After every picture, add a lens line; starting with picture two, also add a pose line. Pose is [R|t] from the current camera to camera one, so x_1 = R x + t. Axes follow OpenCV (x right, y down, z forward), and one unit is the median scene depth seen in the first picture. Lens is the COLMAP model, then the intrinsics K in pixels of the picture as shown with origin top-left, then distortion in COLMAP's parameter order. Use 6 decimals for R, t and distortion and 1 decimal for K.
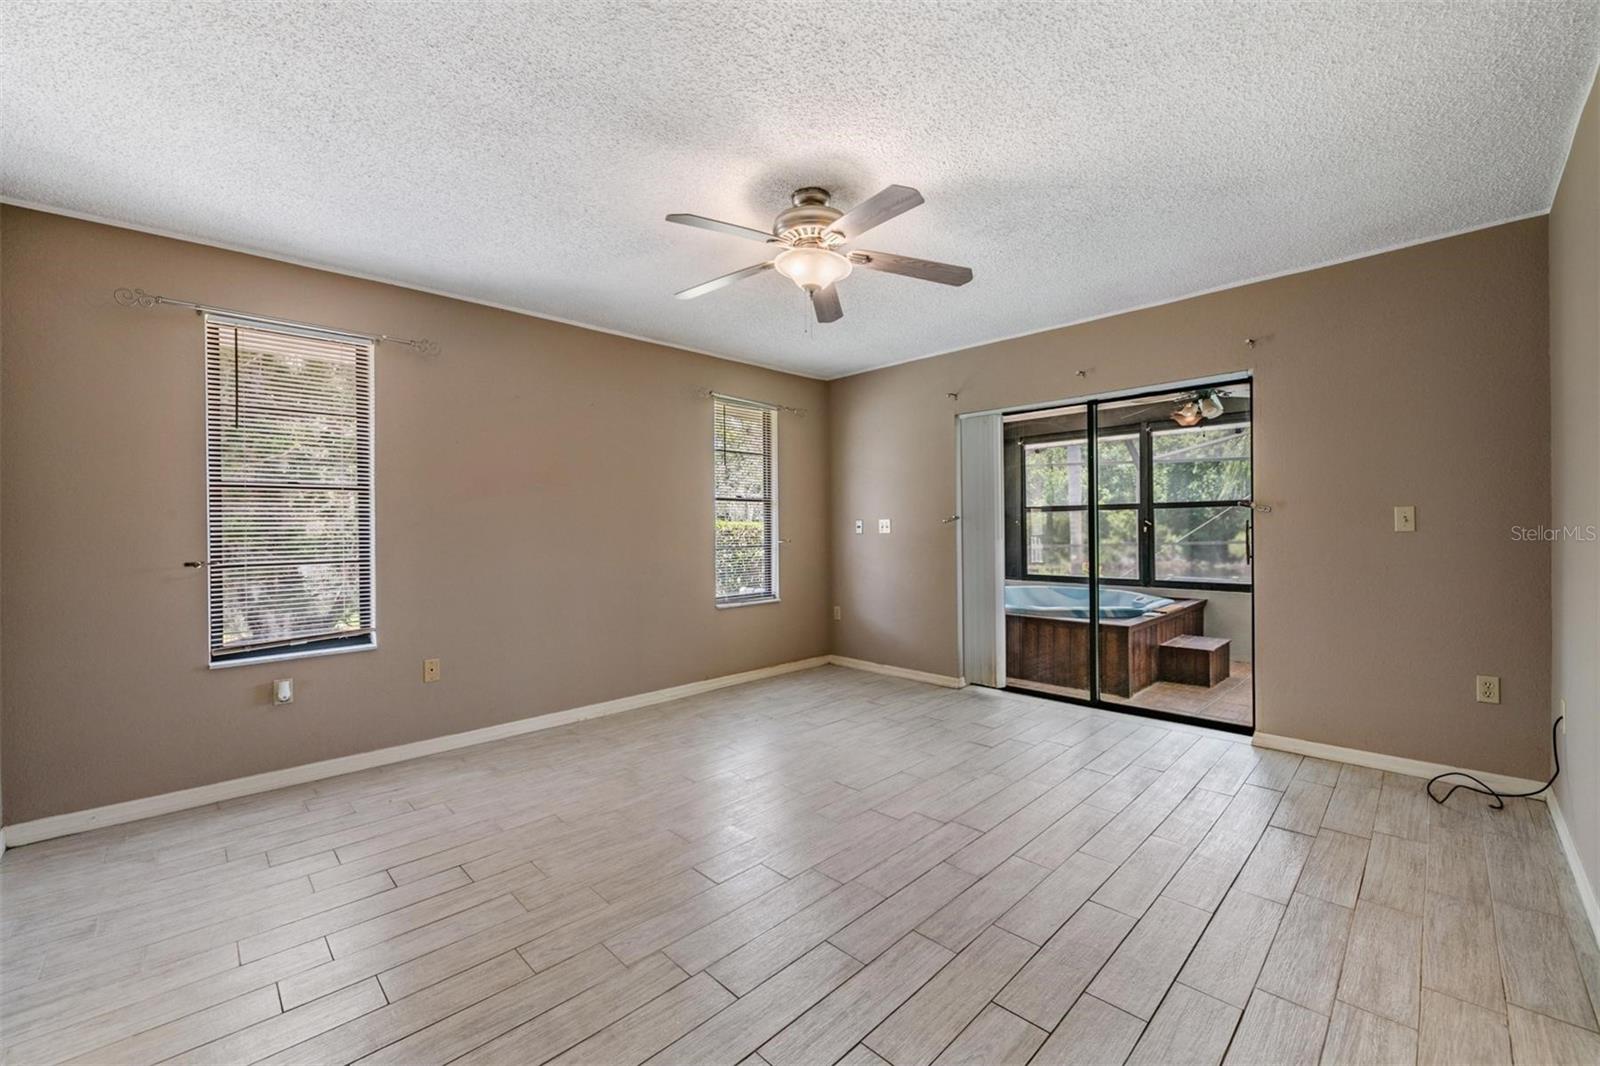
lens RADIAL K [[628.1, 0, 802.4], [0, 628.1, 530.0], [0, 0, 1]] dist [-0.001646, 0.000003]
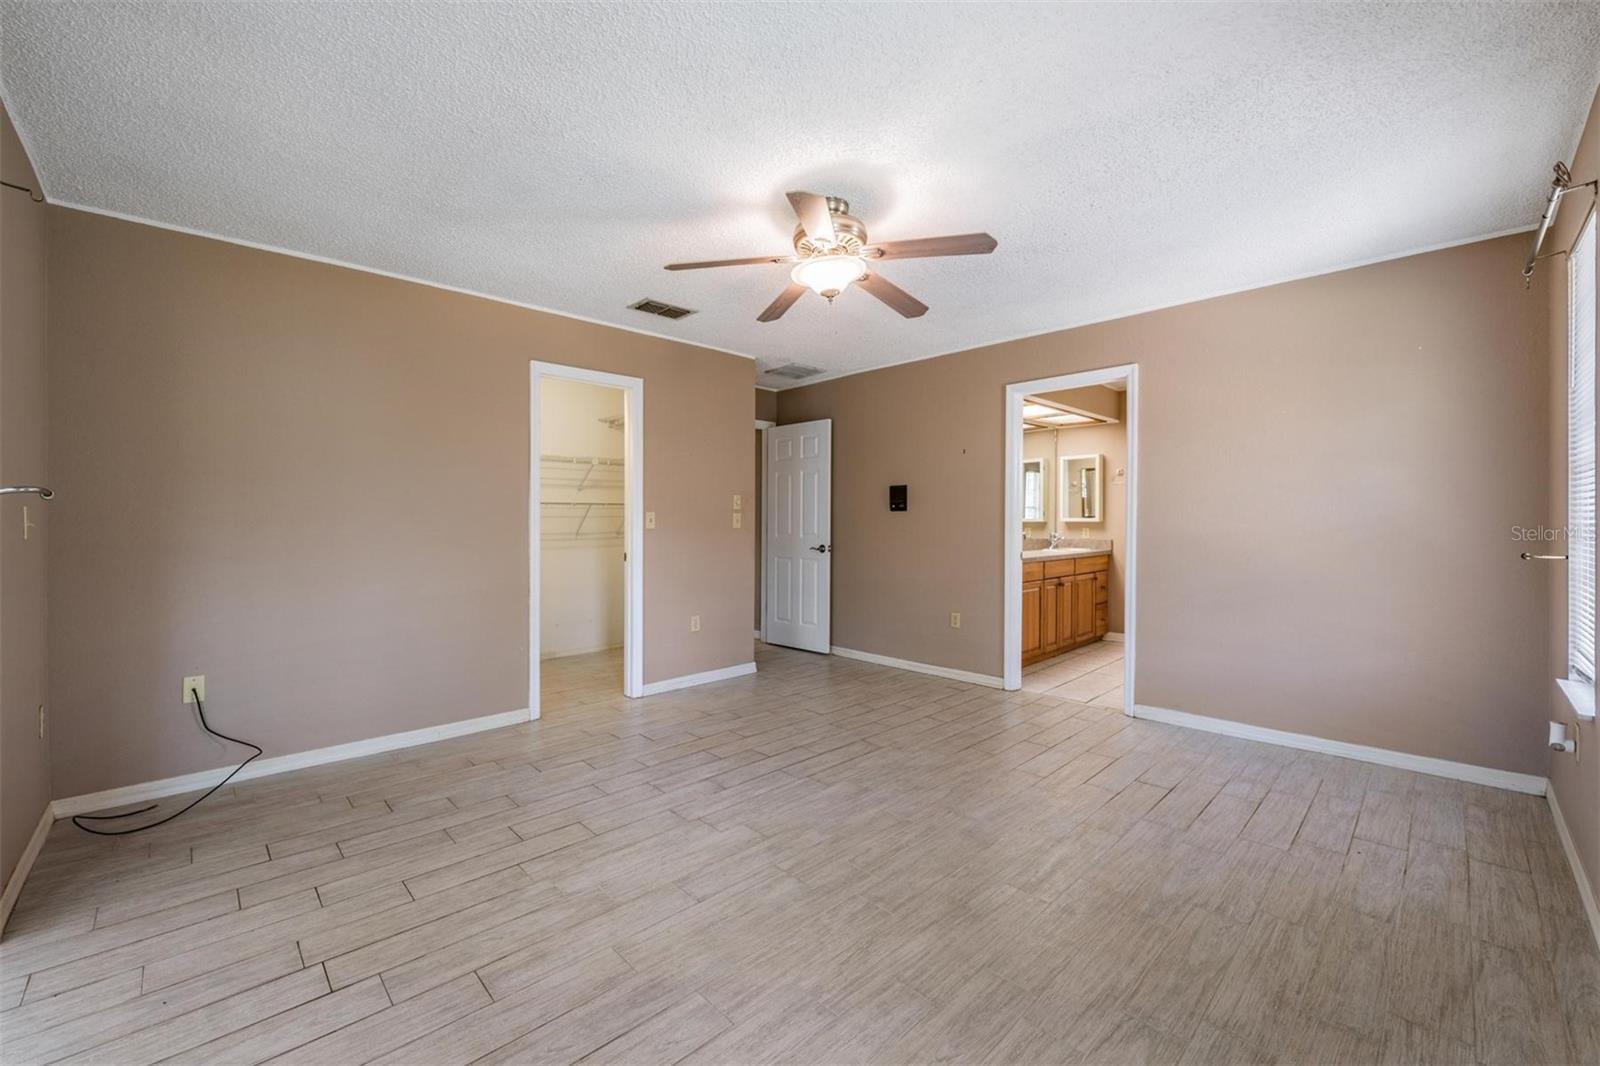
lens RADIAL K [[628.1, 0, 809.3], [0, 628.1, 532.5], [0, 0, 1]] dist [-0.001646, 0.000003]
pose [[-0.999903, 0.011469, -0.007840, 0.053503], [0.011352, 0.999826, 0.014835, 0.001940], [0.008008, 0.014744, -0.999859, 1.927738]]
